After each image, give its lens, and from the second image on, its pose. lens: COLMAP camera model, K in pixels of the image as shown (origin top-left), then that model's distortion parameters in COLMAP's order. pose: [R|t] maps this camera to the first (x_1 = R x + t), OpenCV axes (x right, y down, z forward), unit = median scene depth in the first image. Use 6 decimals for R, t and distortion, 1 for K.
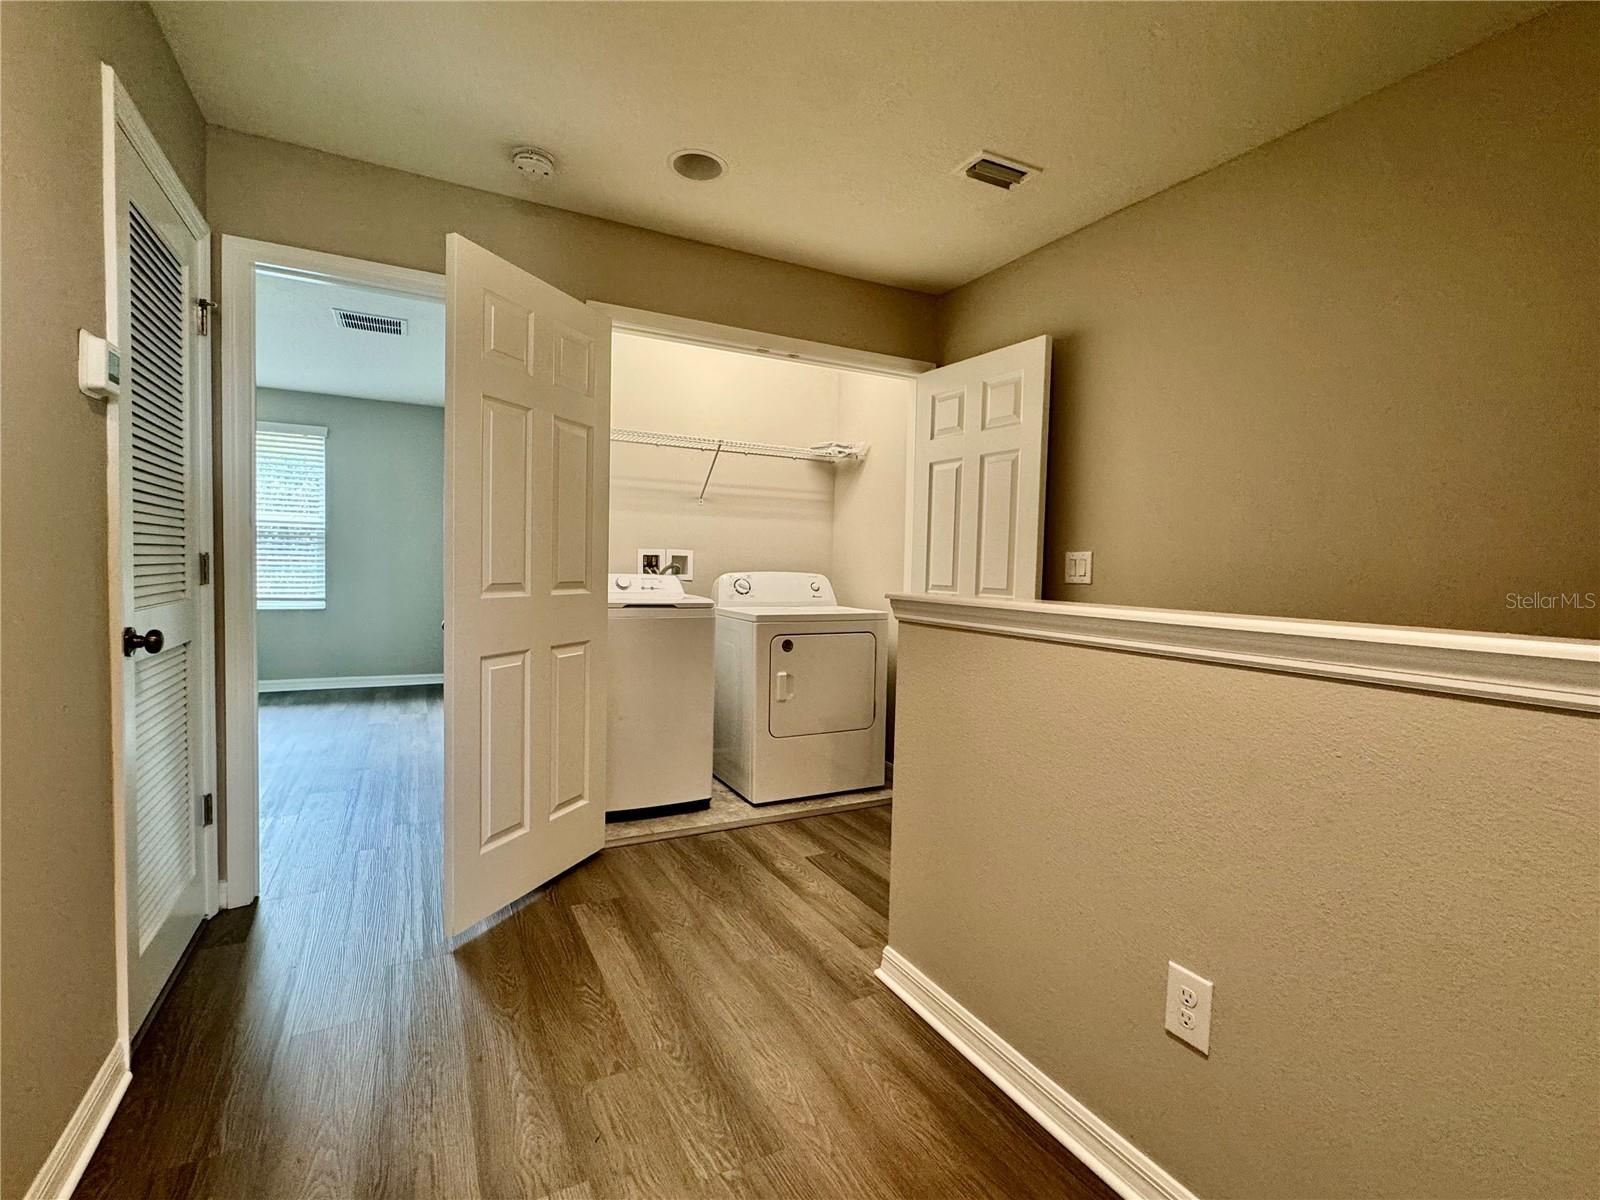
lens RADIAL K [[743.5, 0, 801.6], [0, 743.5, 595.3], [0, 0, 1]] dist [-0.000502, 0.000046]
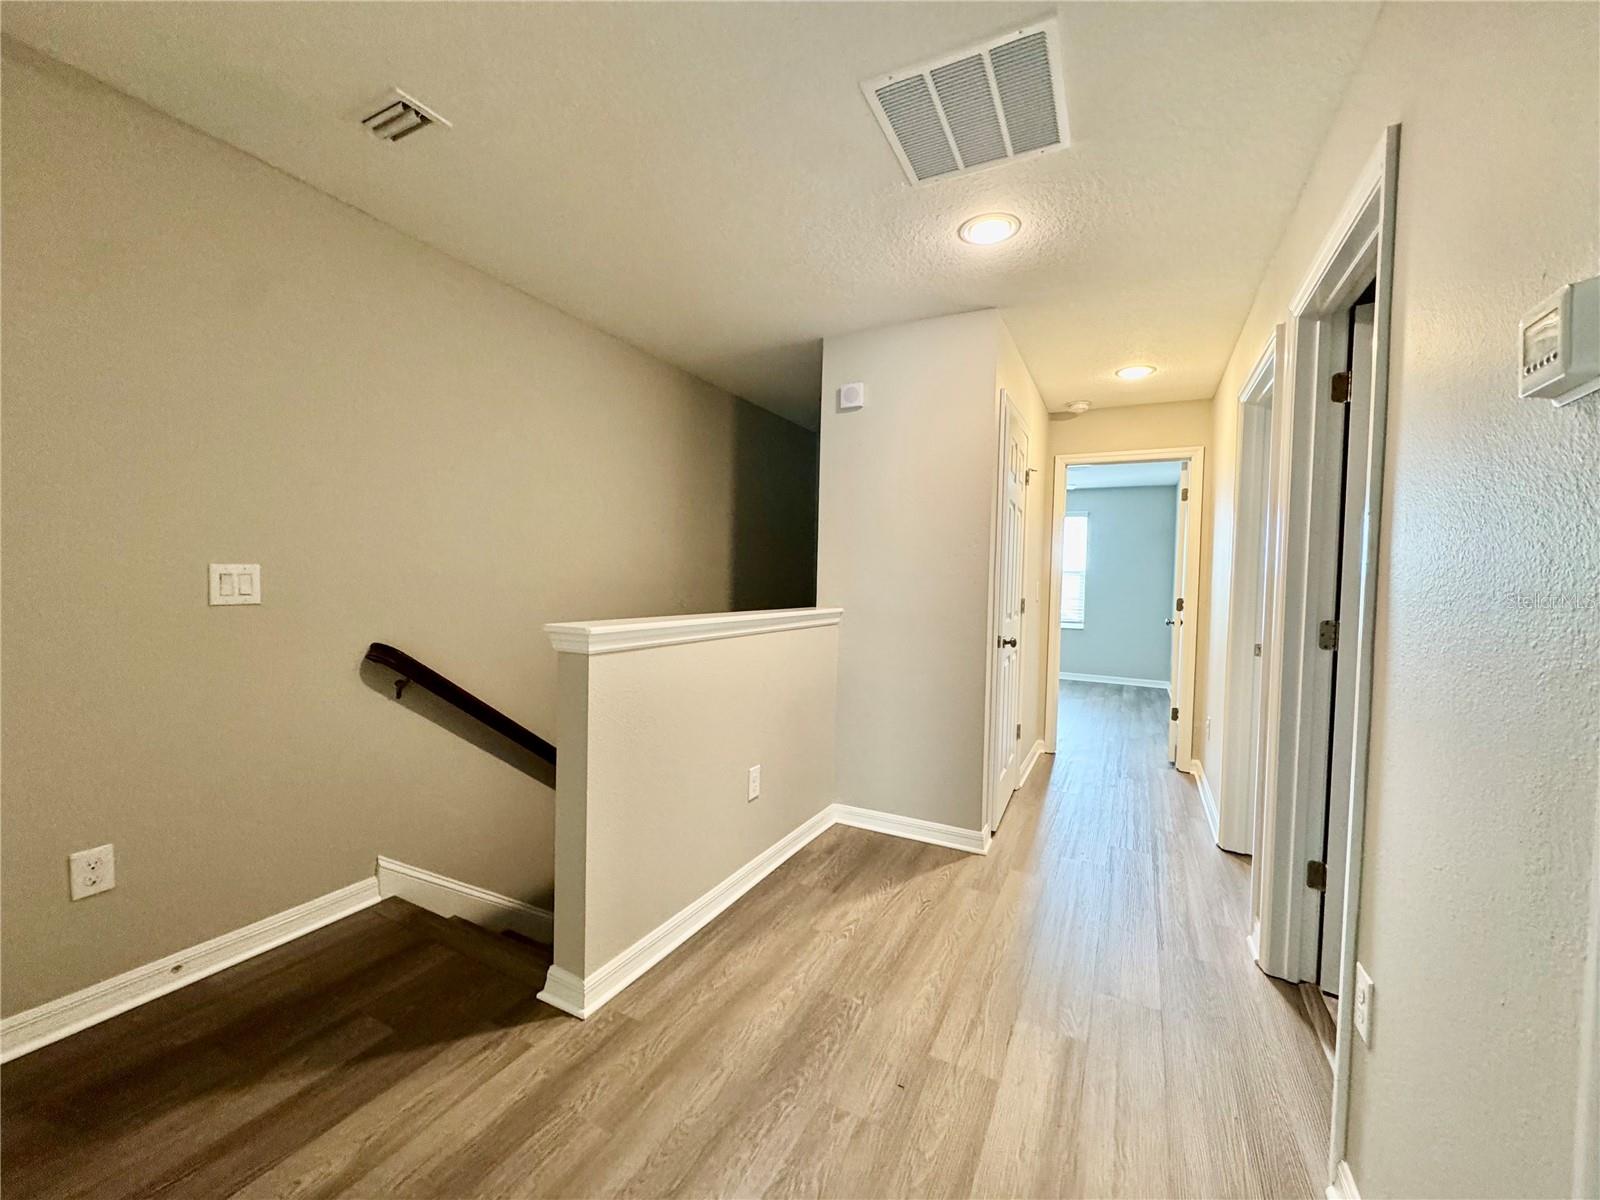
lens RADIAL K [[637.0, 0, 804.2], [0, 637.0, 599.2], [0, 0, 1]] dist [-0.000883, 0.000436]
pose [[-0.568798, -0.062593, 0.820092, -0.977323], [-0.003968, 0.997297, 0.073366, -0.137363], [-0.822468, 0.038476, -0.567509, 1.662175]]
